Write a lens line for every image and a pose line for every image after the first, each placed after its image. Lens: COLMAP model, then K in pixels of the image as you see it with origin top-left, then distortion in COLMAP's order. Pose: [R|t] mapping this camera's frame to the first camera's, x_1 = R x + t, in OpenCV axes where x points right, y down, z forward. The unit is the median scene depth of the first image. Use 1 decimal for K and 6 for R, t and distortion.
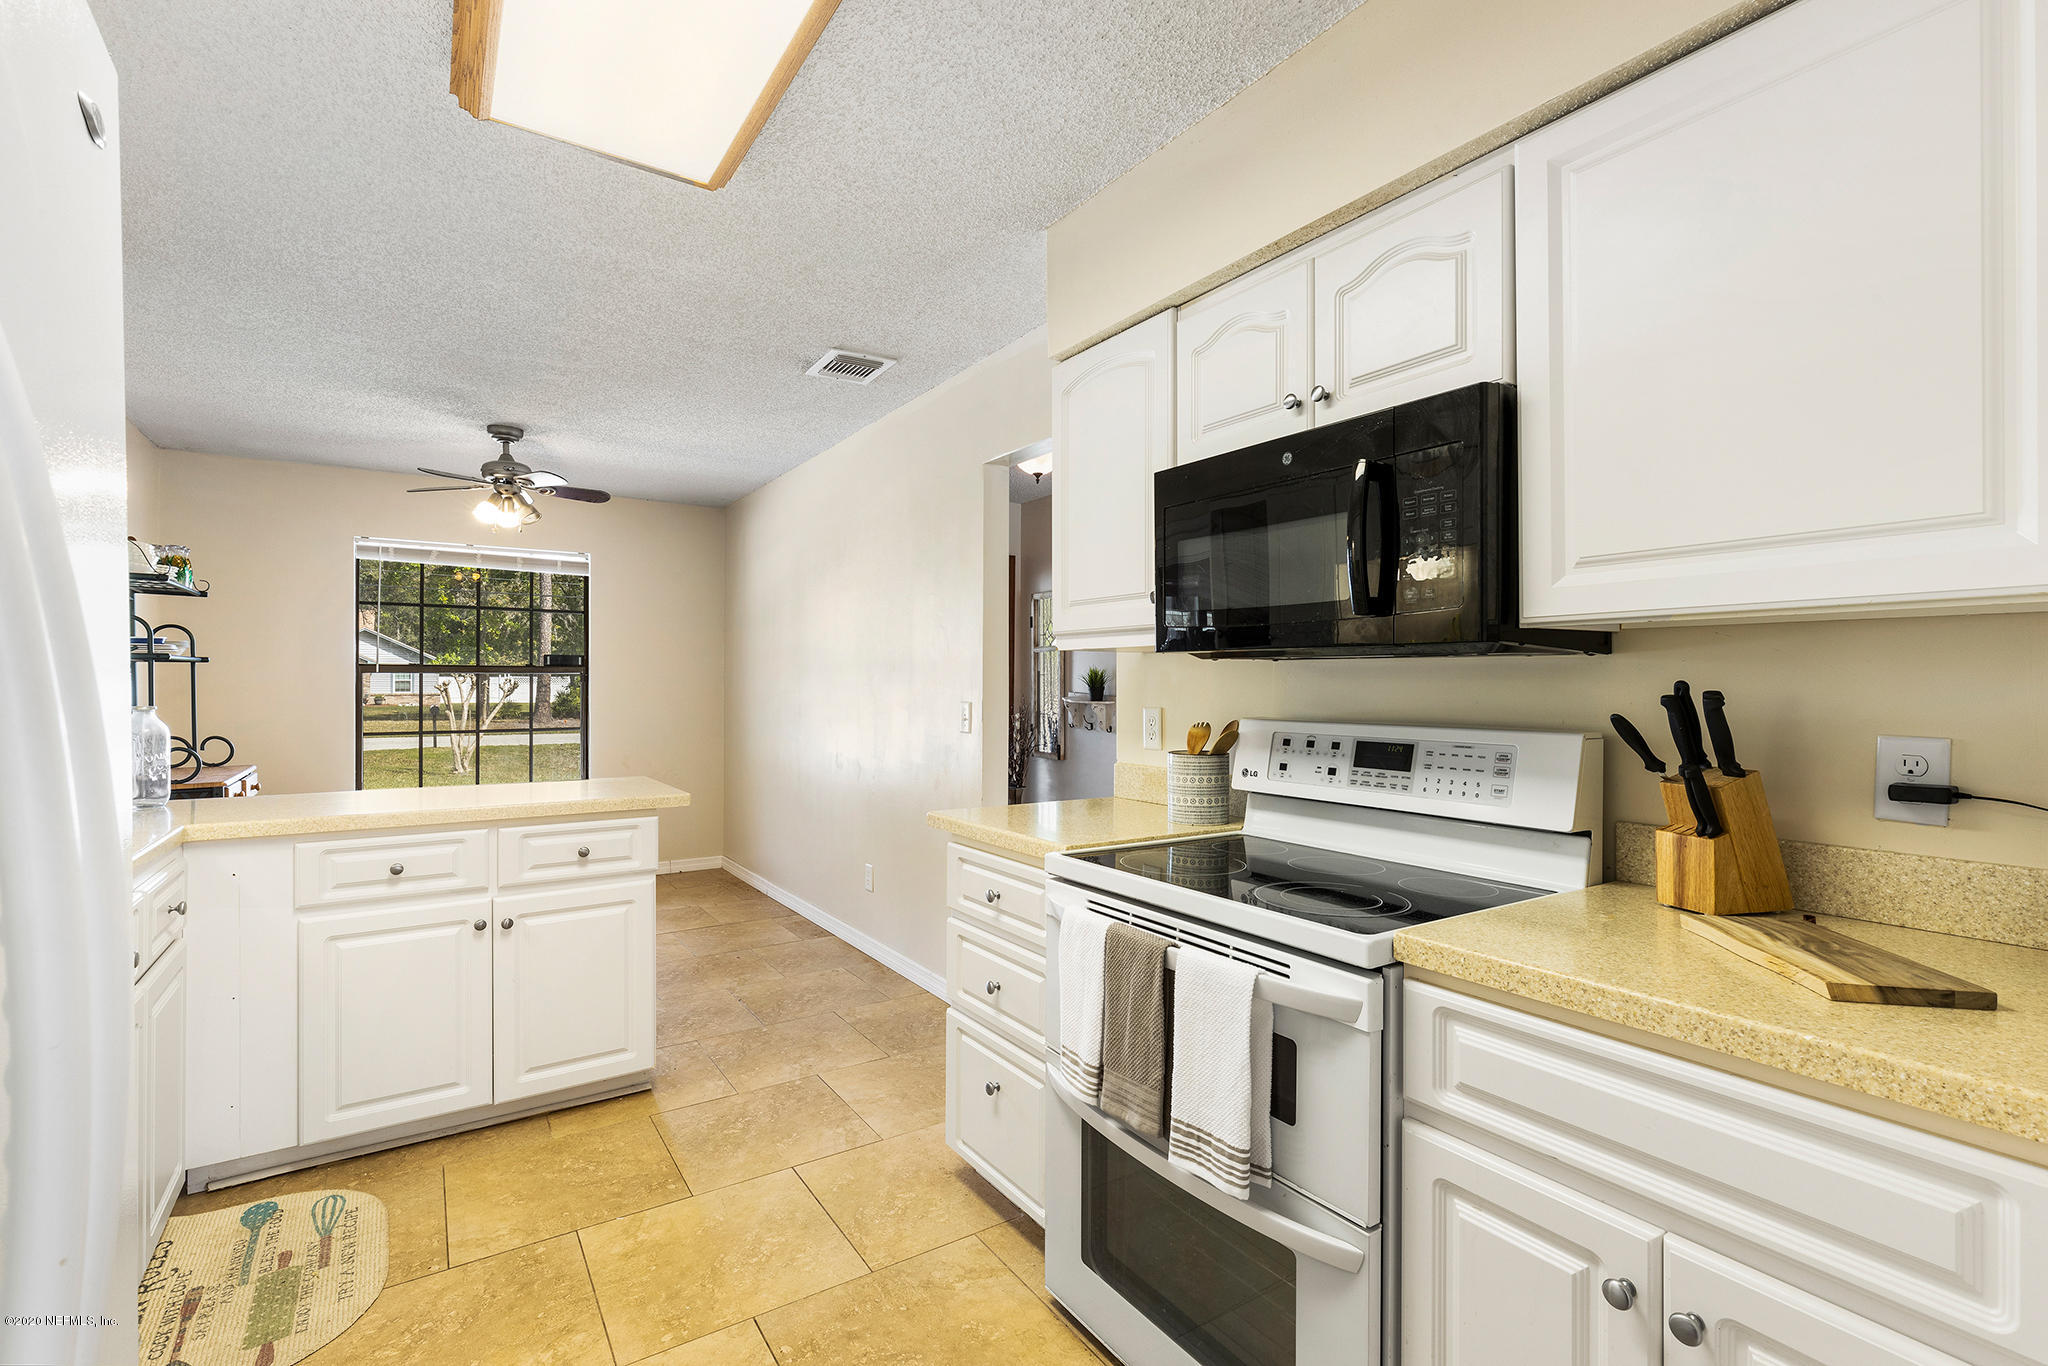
lens RADIAL K [[929.6, 0, 1025.5], [0, 929.6, 678.1], [0, 0, 1]] dist [0.002383, 0.000169]
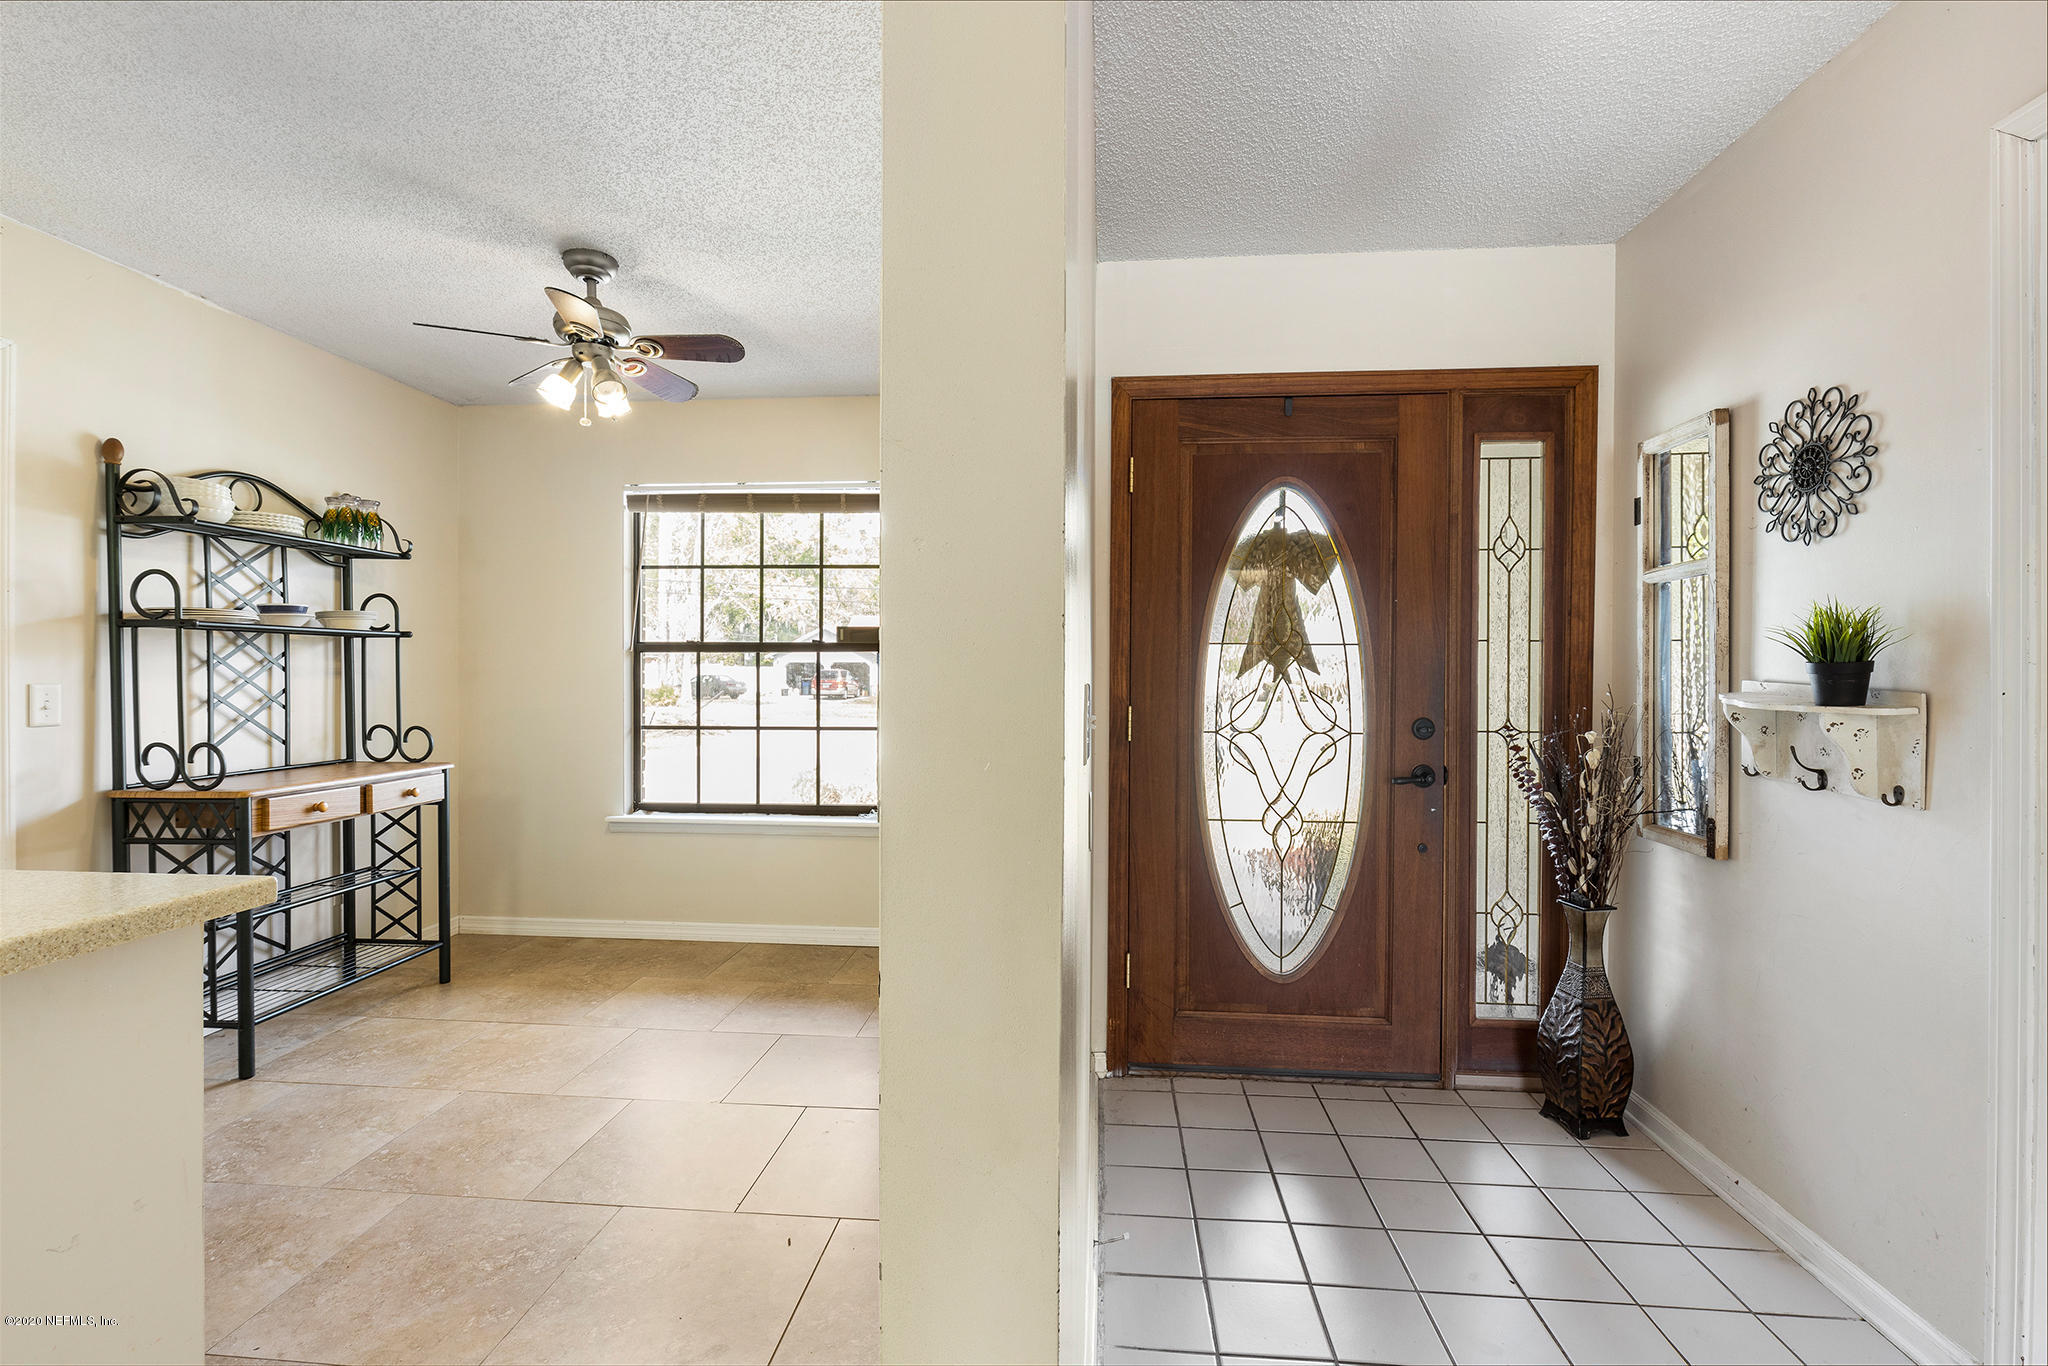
lens RADIAL K [[919.1, 0, 1024.0], [0, 919.1, 683.0], [0, 0, 1]] dist [0.008347, -0.000048]
pose [[0.784323, 0.006055, -0.620324, 0.051129], [0.000665, 0.999944, 0.010602, 0.012190], [0.620353, -0.008728, 0.784274, 0.543449]]
